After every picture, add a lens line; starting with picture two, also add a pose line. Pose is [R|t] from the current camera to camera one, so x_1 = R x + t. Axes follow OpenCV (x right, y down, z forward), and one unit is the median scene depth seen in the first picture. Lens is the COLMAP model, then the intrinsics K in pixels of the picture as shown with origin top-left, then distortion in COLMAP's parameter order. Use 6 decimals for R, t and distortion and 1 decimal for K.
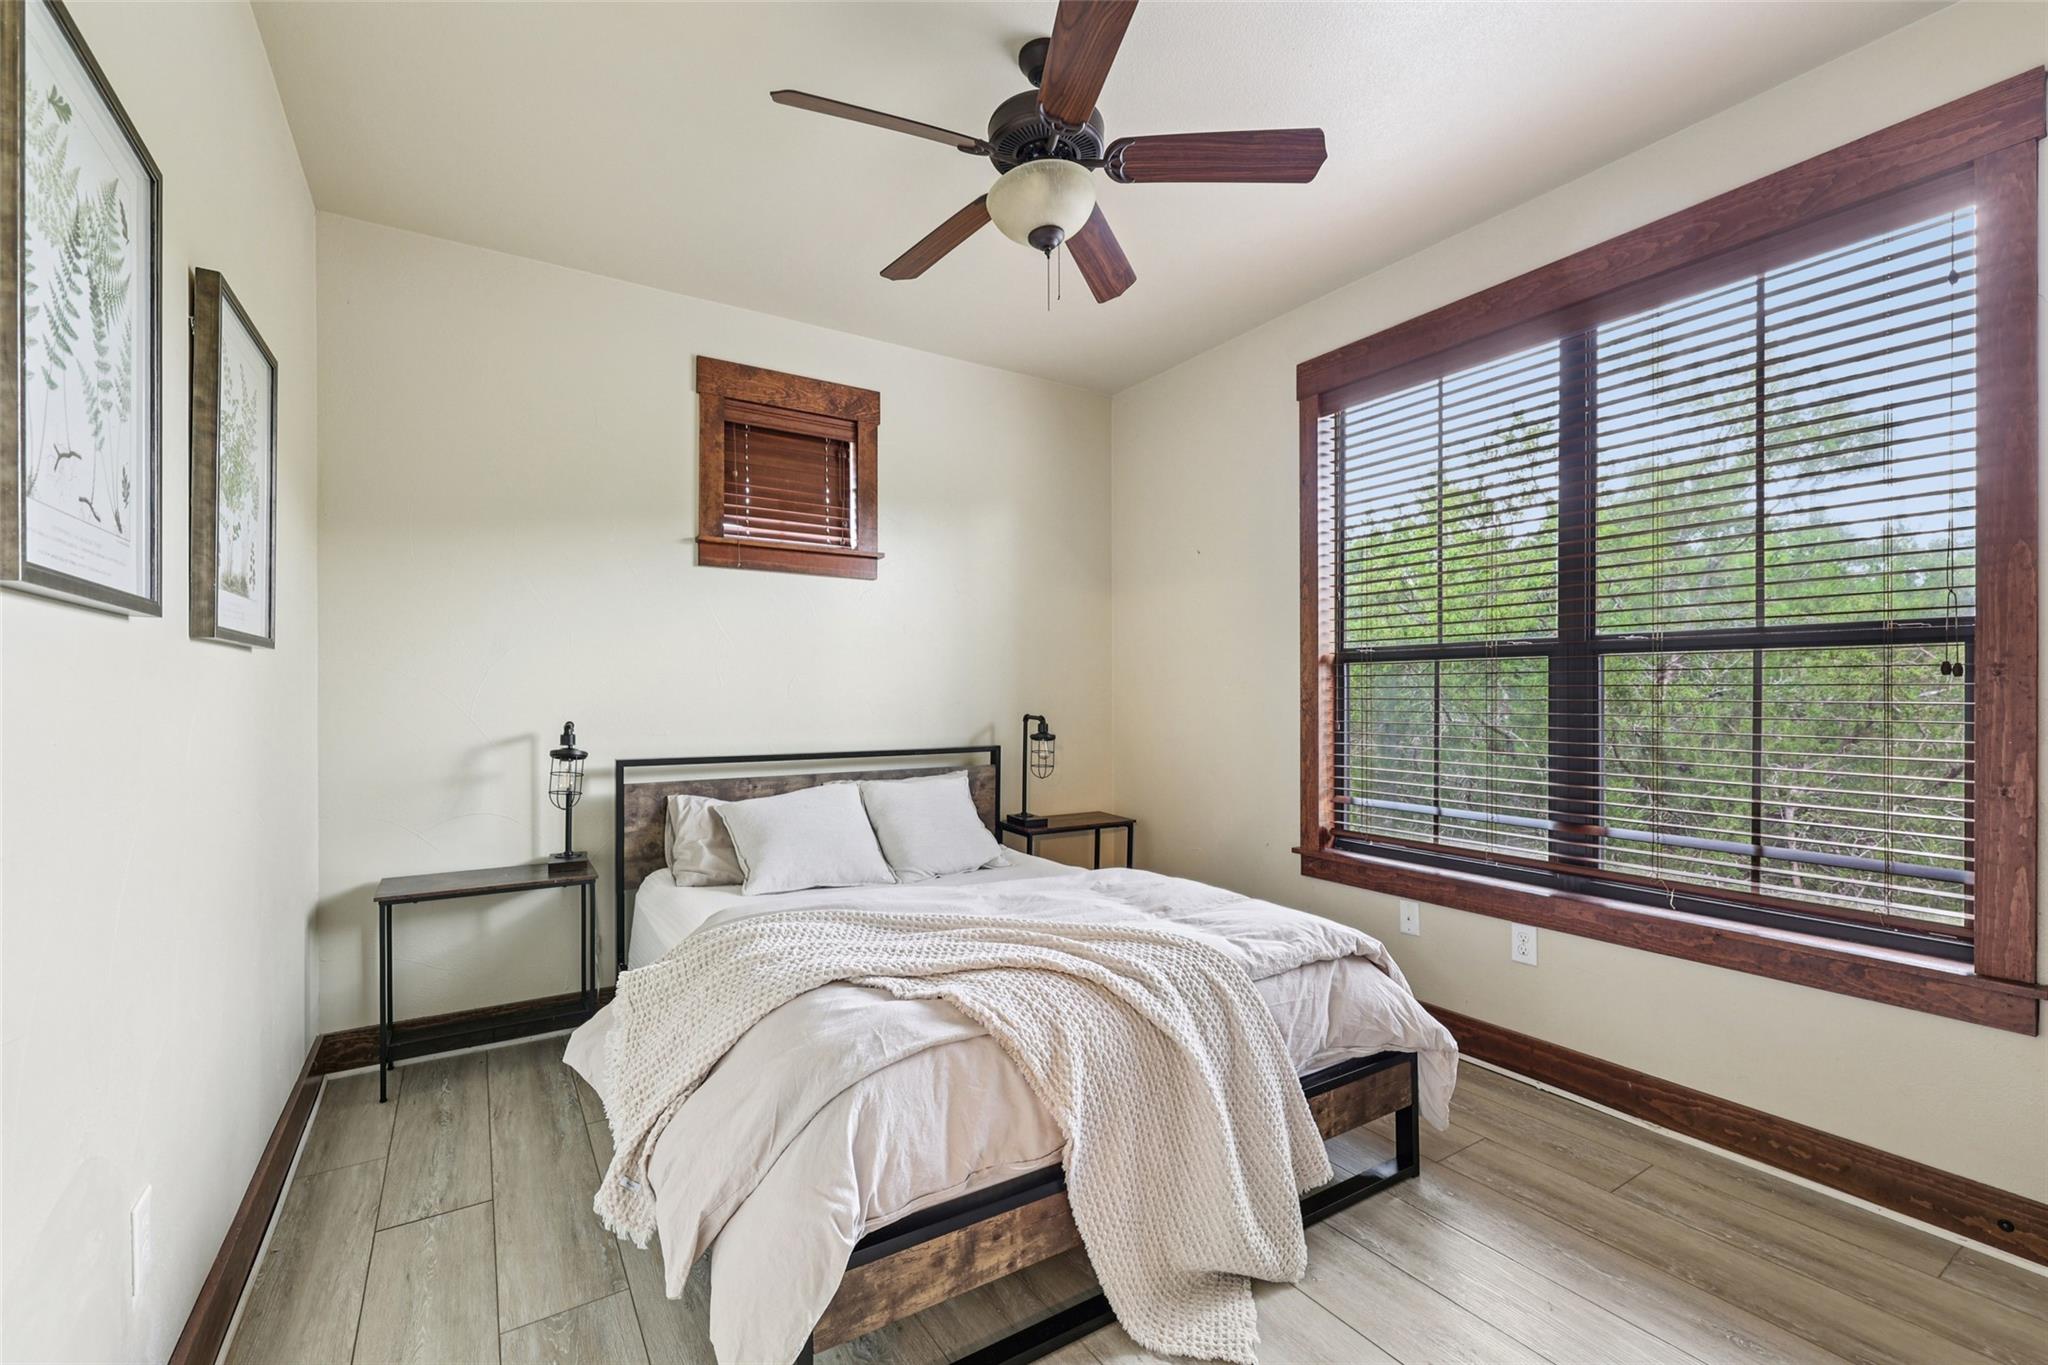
lens RADIAL K [[859.2, 0, 1024.8], [0, 859.2, 679.2], [0, 0, 1]] dist [0.001686, 0.000068]
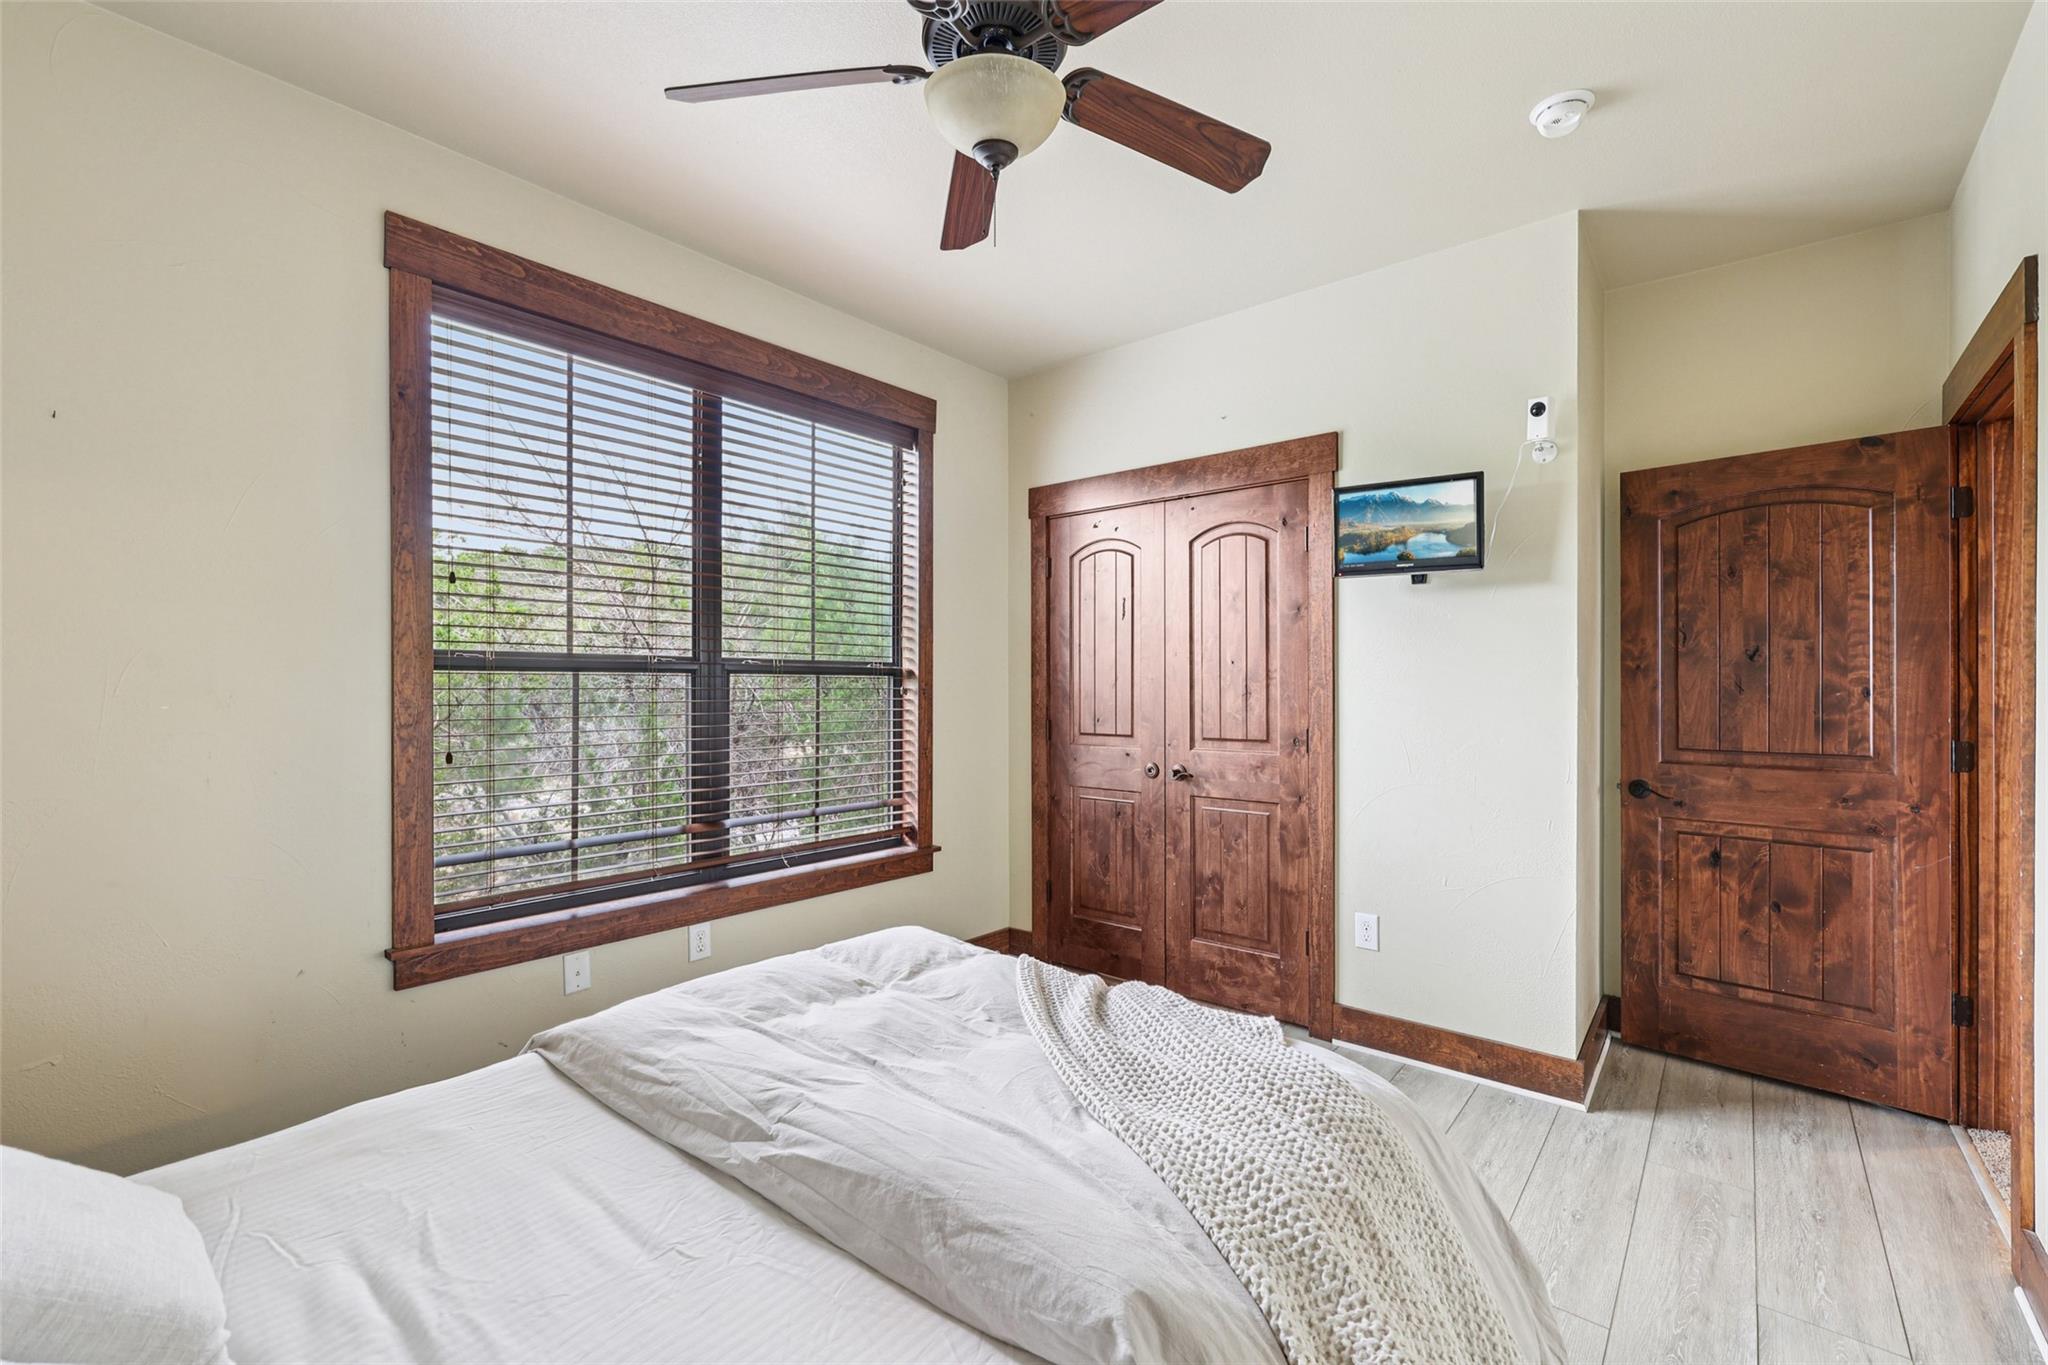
lens RADIAL K [[859.2, 0, 1024.8], [0, 859.2, 679.2], [0, 0, 1]] dist [0.001686, 0.000068]
pose [[-0.282400, 0.029972, 0.958828, -0.564872], [0.003203, 0.999536, -0.030301, 0.015321], [-0.959291, -0.005486, -0.282365, 0.911053]]
